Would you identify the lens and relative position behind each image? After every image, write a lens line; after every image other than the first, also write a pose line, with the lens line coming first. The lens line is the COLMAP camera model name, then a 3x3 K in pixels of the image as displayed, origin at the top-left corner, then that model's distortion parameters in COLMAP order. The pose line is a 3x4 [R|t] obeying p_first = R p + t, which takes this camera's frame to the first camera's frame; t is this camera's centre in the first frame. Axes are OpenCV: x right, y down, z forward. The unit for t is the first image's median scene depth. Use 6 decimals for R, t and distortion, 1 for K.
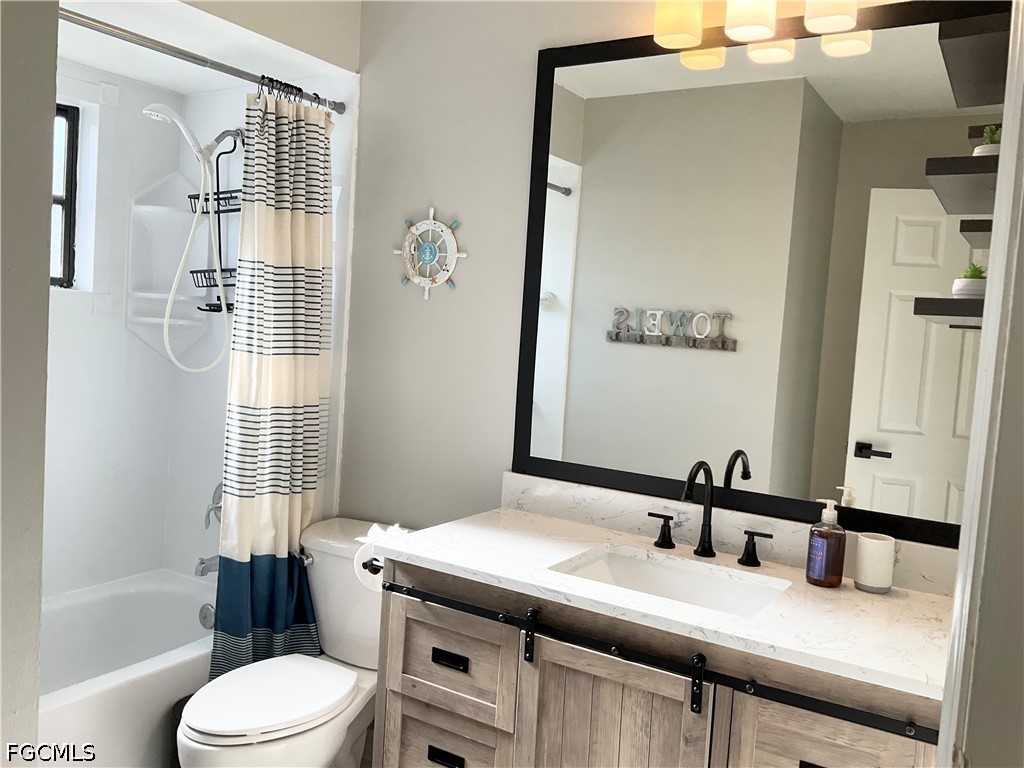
lens RADIAL K [[849.6, 0, 514.1], [0, 849.6, 381.3], [0, 0, 1]] dist [0.090550, -0.175674]
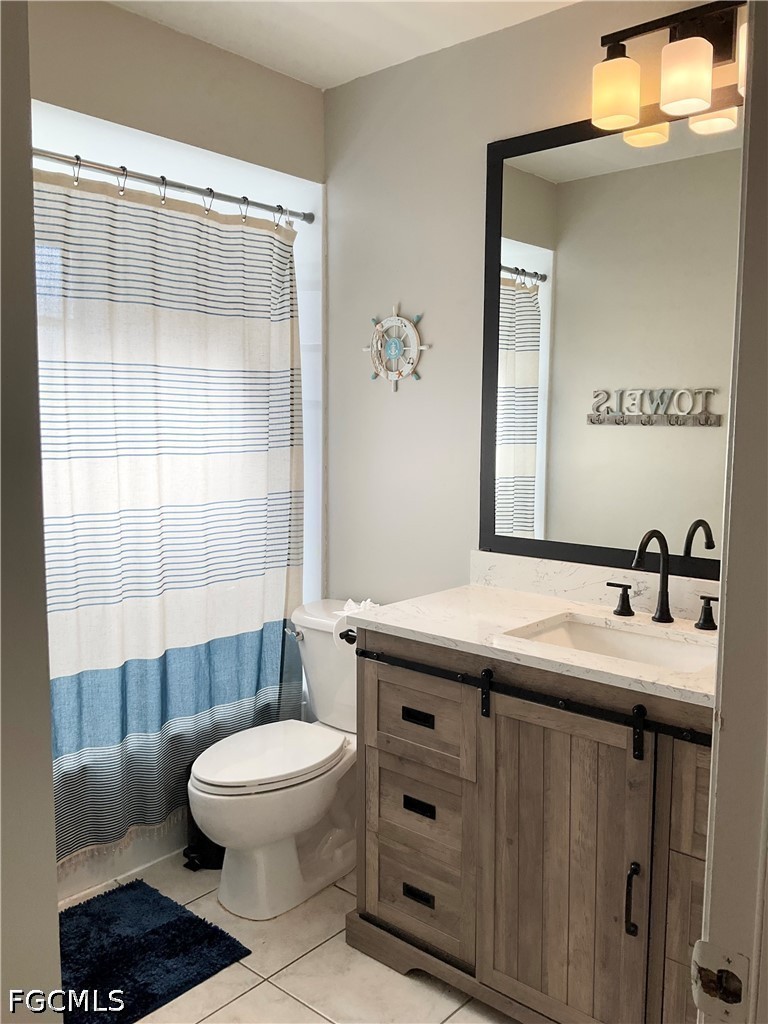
lens RADIAL K [[849.6, 0, 390.6], [0, 849.6, 506.6], [0, 0, 1]] dist [0.090550, -0.175674]
pose [[0.986828, -0.042296, -0.156147, 0.068908], [0.047371, 0.998459, 0.028917, 0.020490], [0.154683, -0.035933, 0.987311, -0.072885]]
